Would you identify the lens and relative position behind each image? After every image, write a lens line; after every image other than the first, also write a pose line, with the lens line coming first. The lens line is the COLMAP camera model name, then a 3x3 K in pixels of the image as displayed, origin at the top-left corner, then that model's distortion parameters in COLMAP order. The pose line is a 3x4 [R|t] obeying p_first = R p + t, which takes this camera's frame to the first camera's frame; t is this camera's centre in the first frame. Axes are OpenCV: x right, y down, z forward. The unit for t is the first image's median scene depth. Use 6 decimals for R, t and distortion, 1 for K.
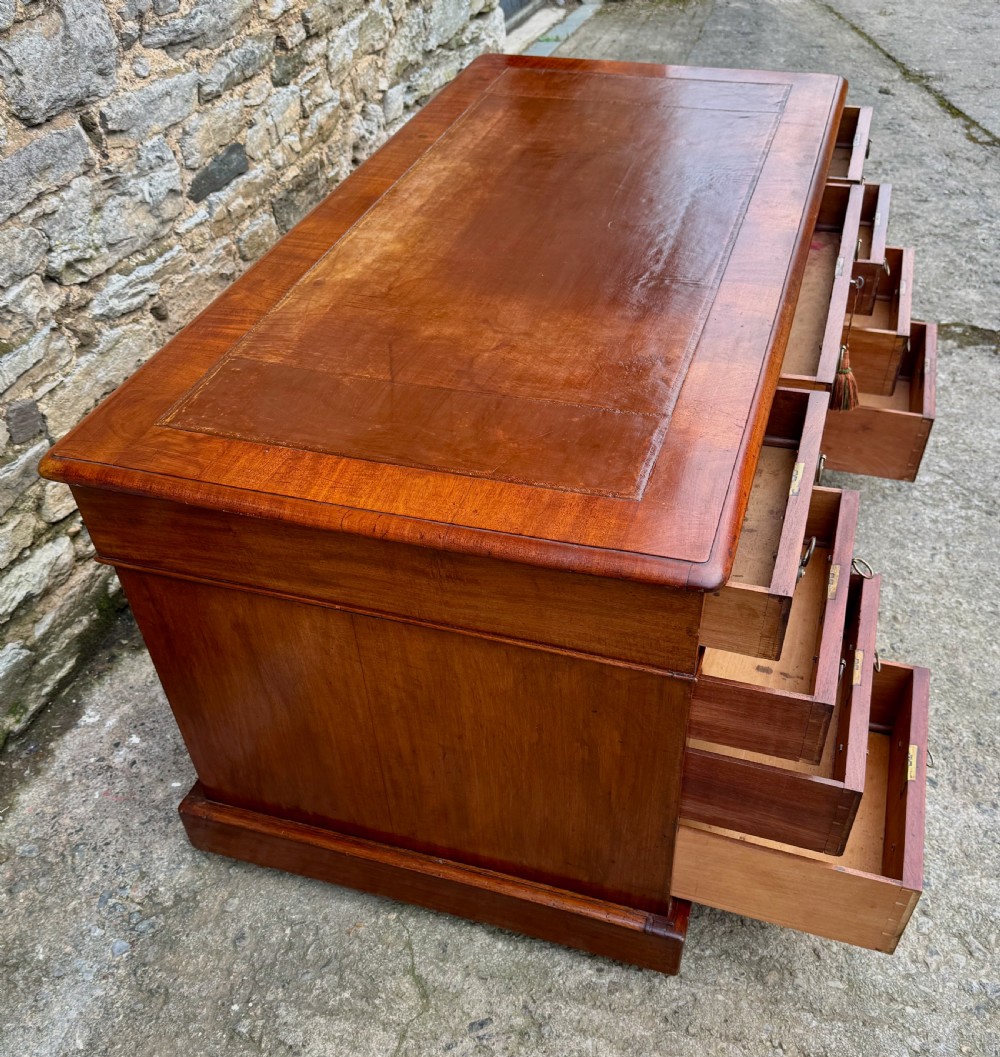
lens RADIAL K [[1037.5, 0, 498.9], [0, 1037.5, 601.1], [0, 0, 1]] dist [0.009970, -0.020391]
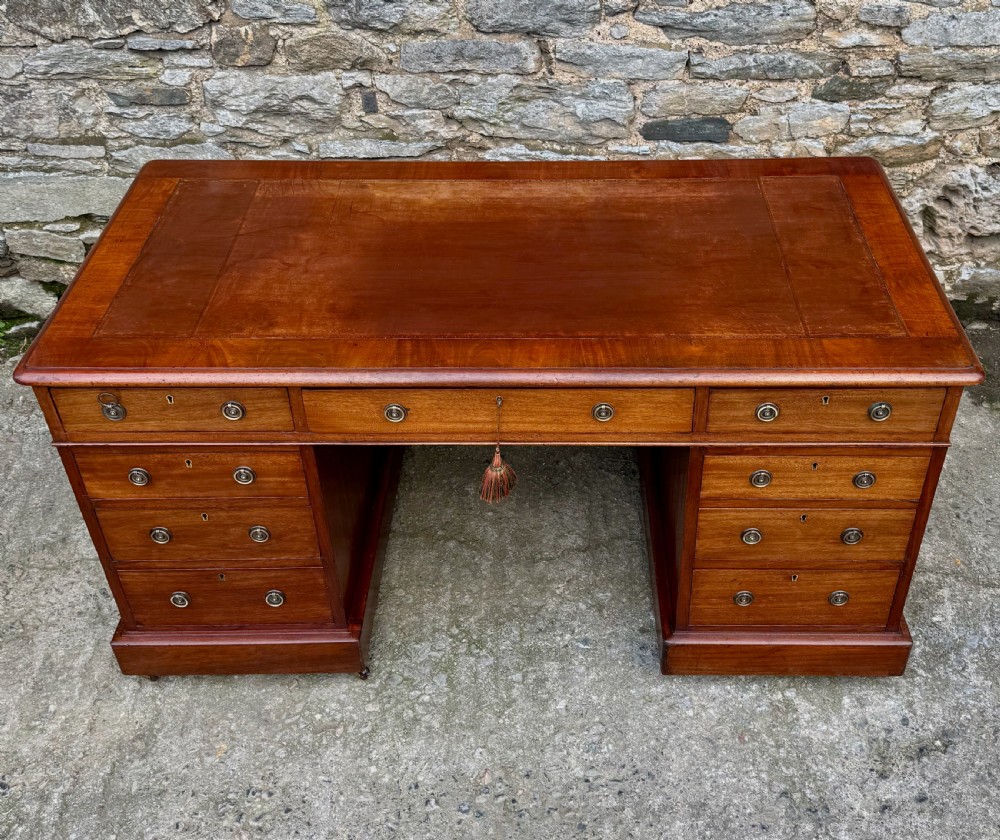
lens RADIAL K [[1094.7, 0, 550.6], [0, 1094.7, 381.2], [0, 0, 1]] dist [0.194580, -0.419108]
pose [[0.303291, 0.613229, -0.729359, 0.927215], [-0.650668, 0.692467, 0.311642, -0.587981], [0.696165, 0.380052, 0.609028, 0.248673]]
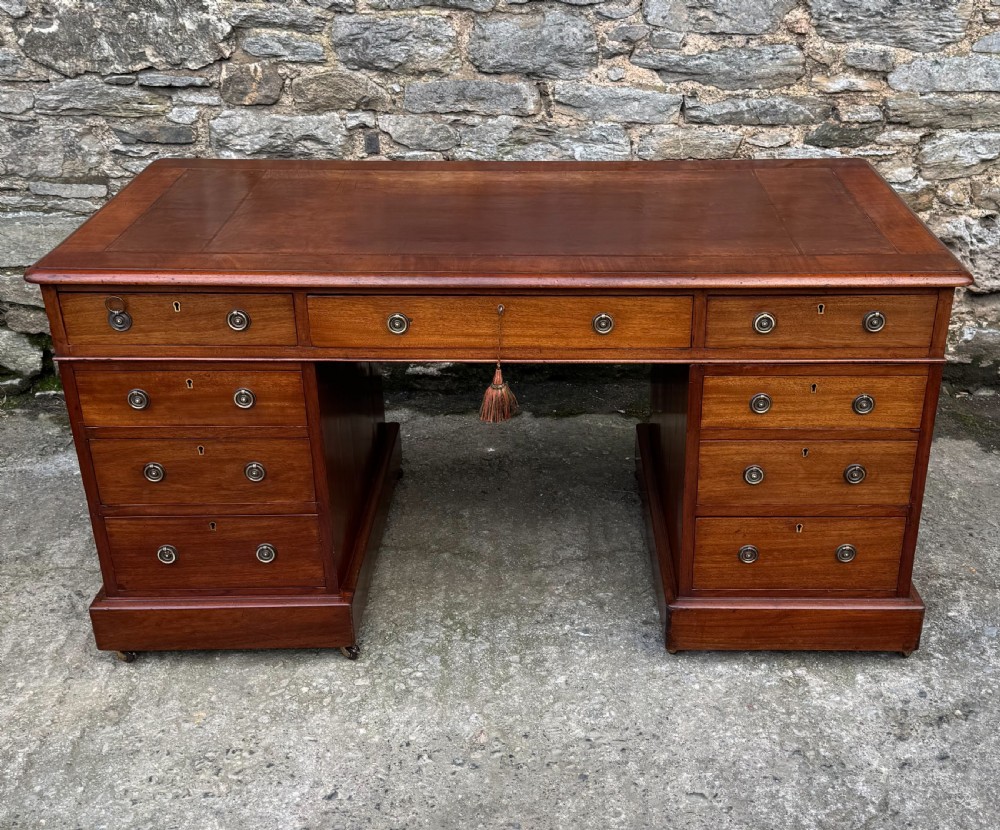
lens RADIAL K [[1203.5, 0, 556.6], [0, 1203.5, 429.6], [0, 0, 1]] dist [0.221043, -0.508014]
pose [[0.310919, 0.458680, -0.832431, 1.181077], [-0.654634, 0.738315, 0.162311, -0.377345], [0.689045, 0.494473, 0.529824, 0.325159]]
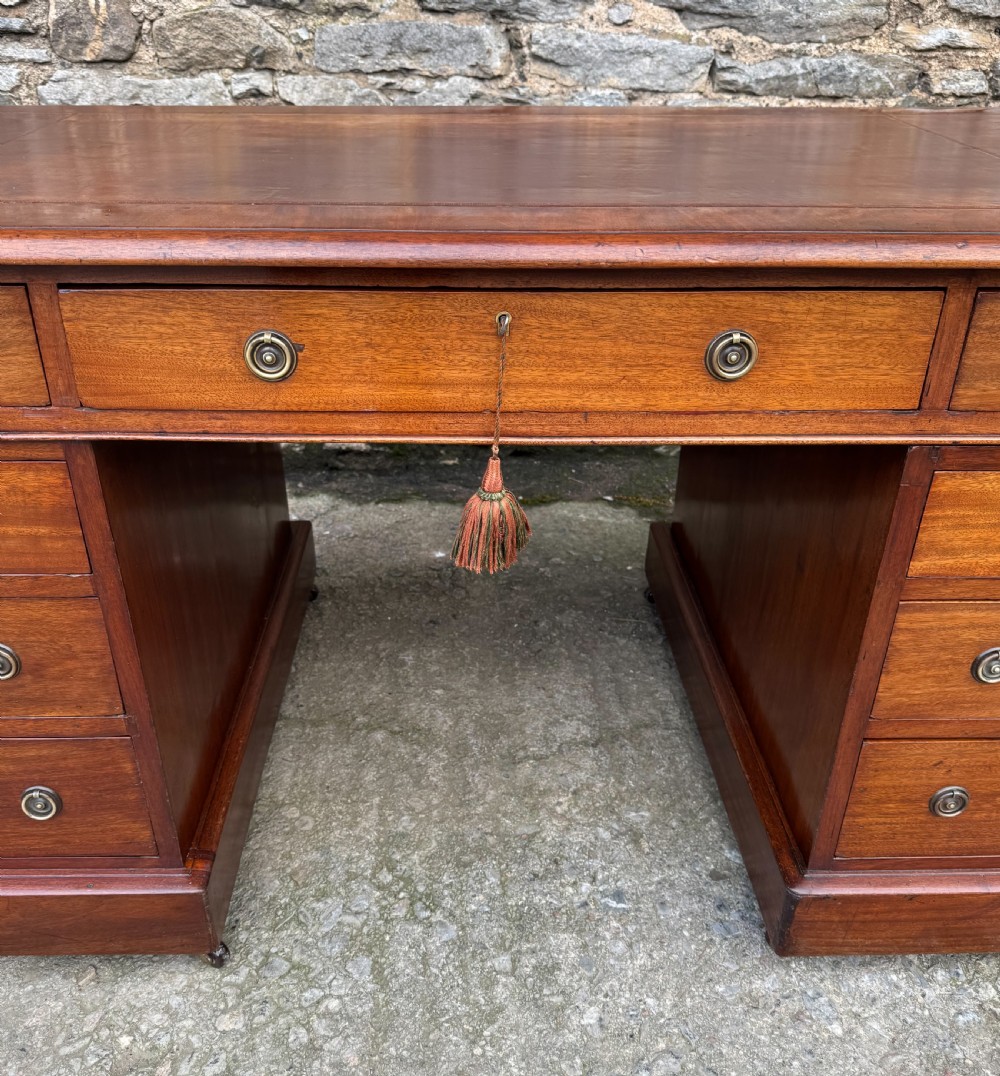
lens RADIAL K [[982.7, 0, 473.4], [0, 982.7, 542.3], [0, 0, 1]] dist [0.017754, -0.035078]
pose [[0.319132, 0.510080, -0.798732, 0.572281], [-0.655915, 0.727211, 0.202336, -0.257565], [0.684054, 0.459329, 0.566646, 0.619857]]
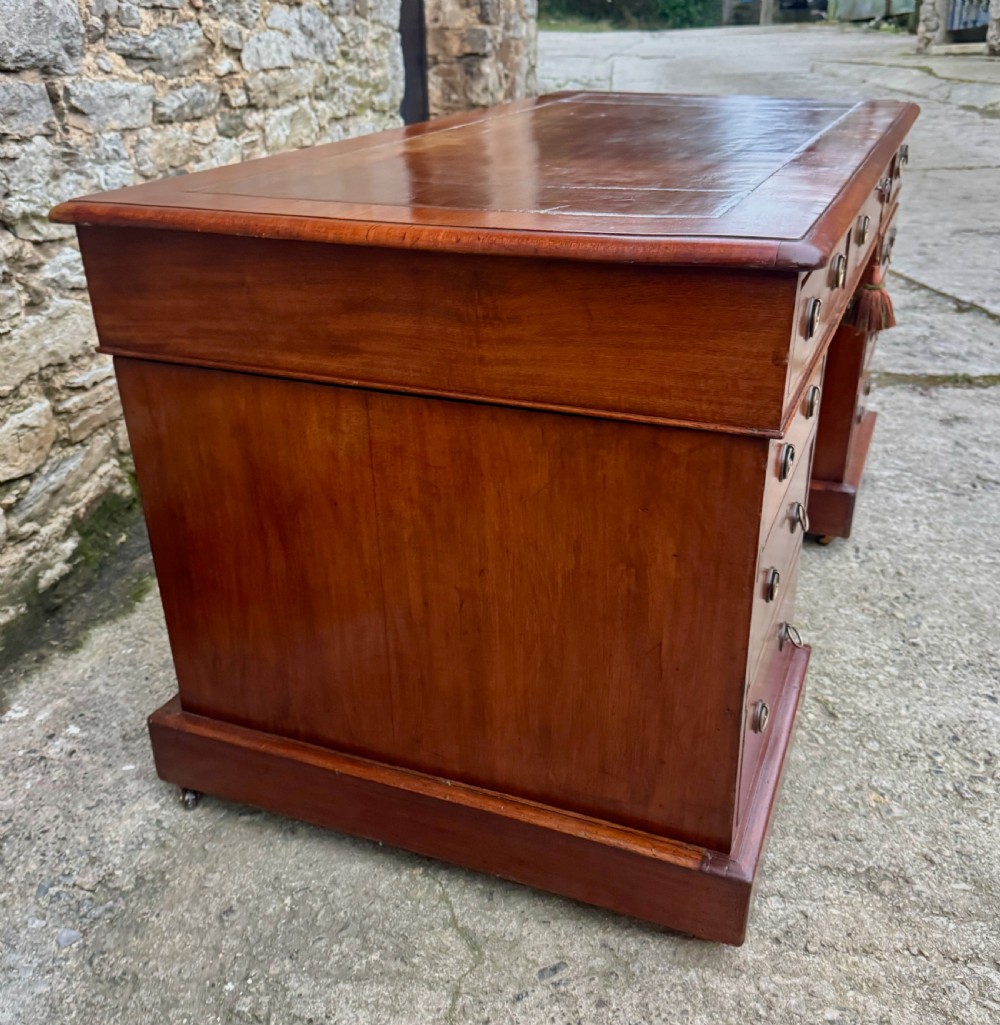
lens RADIAL K [[1052.7, 0, 494.5], [0, 1052.7, 529.5], [0, 0, 1]] dist [-0.010604, 0.008292]
pose [[0.991526, -0.040799, 0.123336, -0.111426], [0.074278, 0.956952, -0.280581, 0.235581], [-0.106579, 0.287364, 0.951873, 0.115368]]
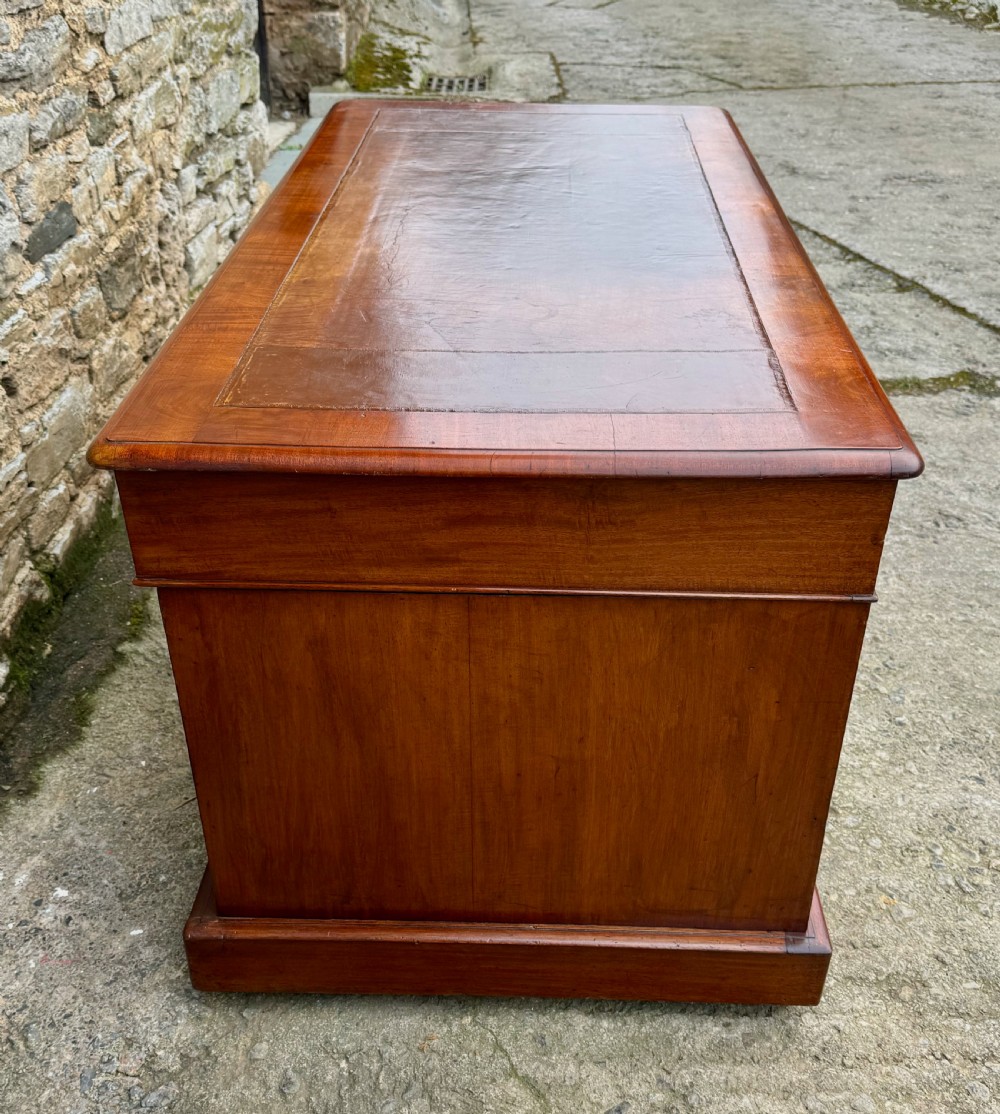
lens RADIAL K [[1228.4, 0, 506.3], [0, 1228.4, 627.4], [0, 0, 1]] dist [0.028632, -0.034782]
pose [[0.961116, -0.116974, 0.250148, -0.233020], [0.155115, 0.978127, -0.138592, 0.116080], [-0.228464, 0.172005, 0.958237, 0.005108]]
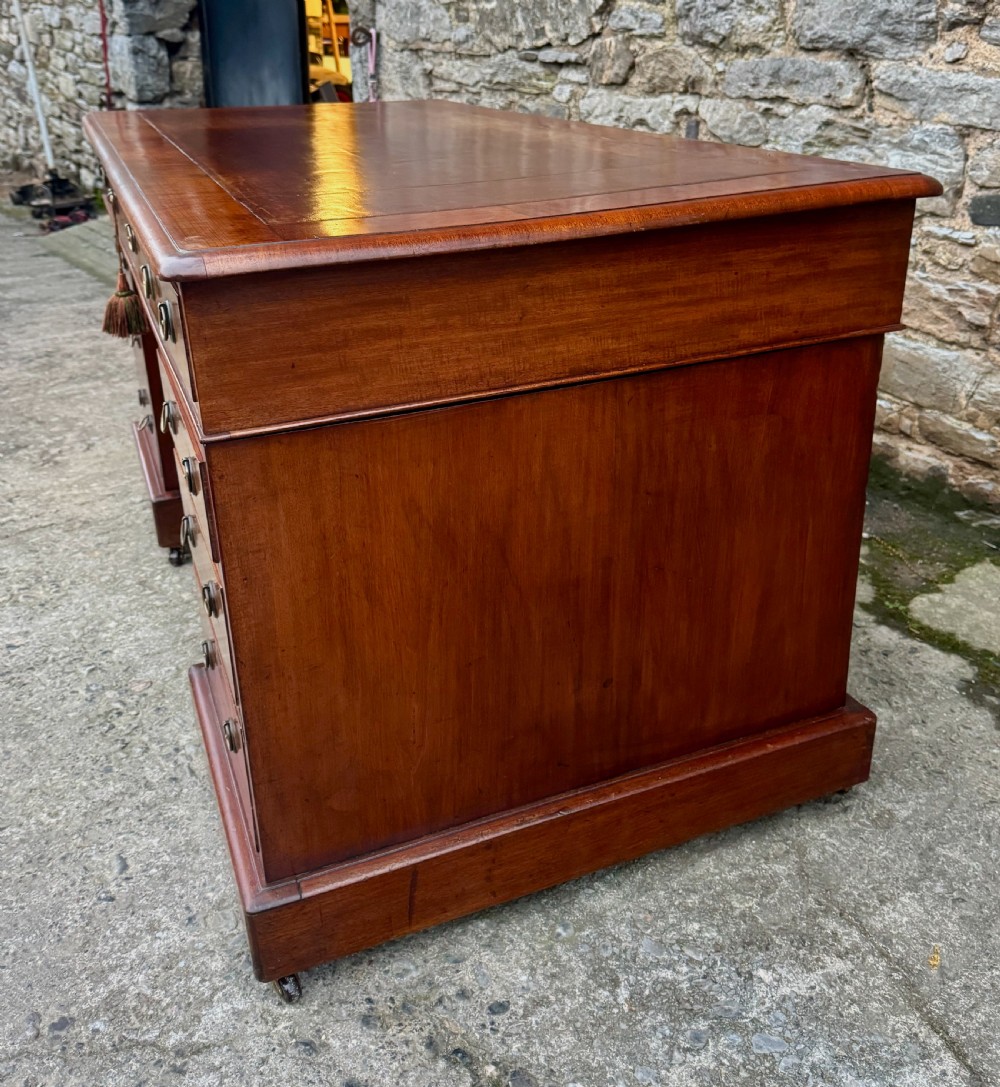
lens RADIAL K [[1067.9, 0, 512.2], [0, 1067.9, 476.0], [0, 0, 1]] dist [0.059524, -0.120092]
pose [[-0.611286, 0.348367, -0.710612, 0.726584], [-0.507534, 0.516390, 0.689747, -0.782843], [0.607238, 0.782292, -0.138854, 1.188987]]
